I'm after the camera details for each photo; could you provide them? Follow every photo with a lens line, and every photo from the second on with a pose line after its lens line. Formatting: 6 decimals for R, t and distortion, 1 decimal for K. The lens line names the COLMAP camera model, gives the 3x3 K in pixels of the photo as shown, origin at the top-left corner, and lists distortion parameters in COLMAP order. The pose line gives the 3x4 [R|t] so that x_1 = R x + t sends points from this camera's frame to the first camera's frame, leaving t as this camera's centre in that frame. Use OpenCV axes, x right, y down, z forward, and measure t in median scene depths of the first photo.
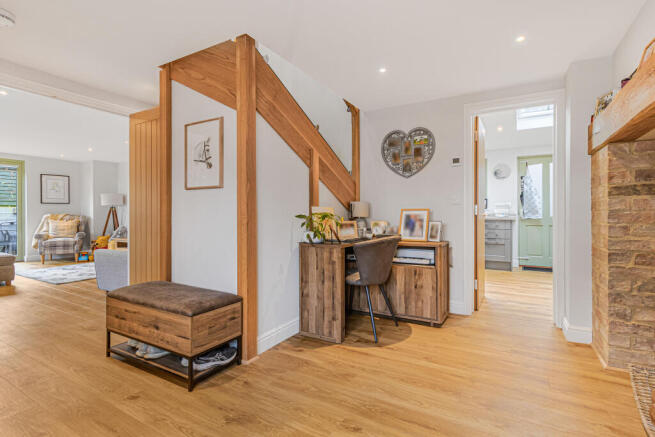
lens RADIAL K [[309.9, 0, 328.2], [0, 309.9, 216.7], [0, 0, 1]] dist [-0.004325, -0.000140]
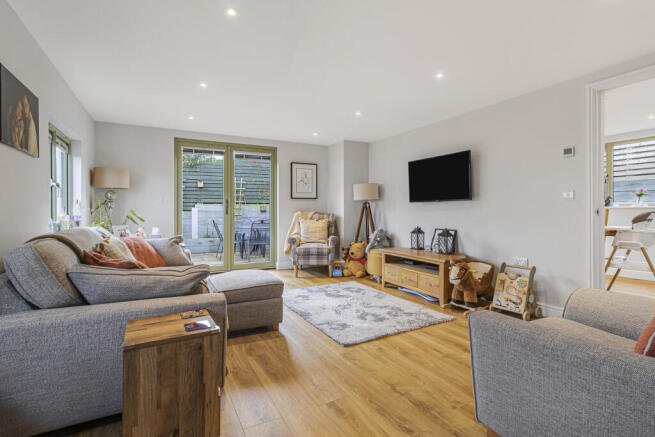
lens RADIAL K [[309.9, 0, 328.9], [0, 309.9, 218.3], [0, 0, 1]] dist [-0.004325, -0.000140]
pose [[0.850701, 0.012719, -0.525495, -0.423927], [-0.004312, 0.999842, 0.017219, -0.006404], [0.525632, -0.012383, 0.850622, 0.362820]]
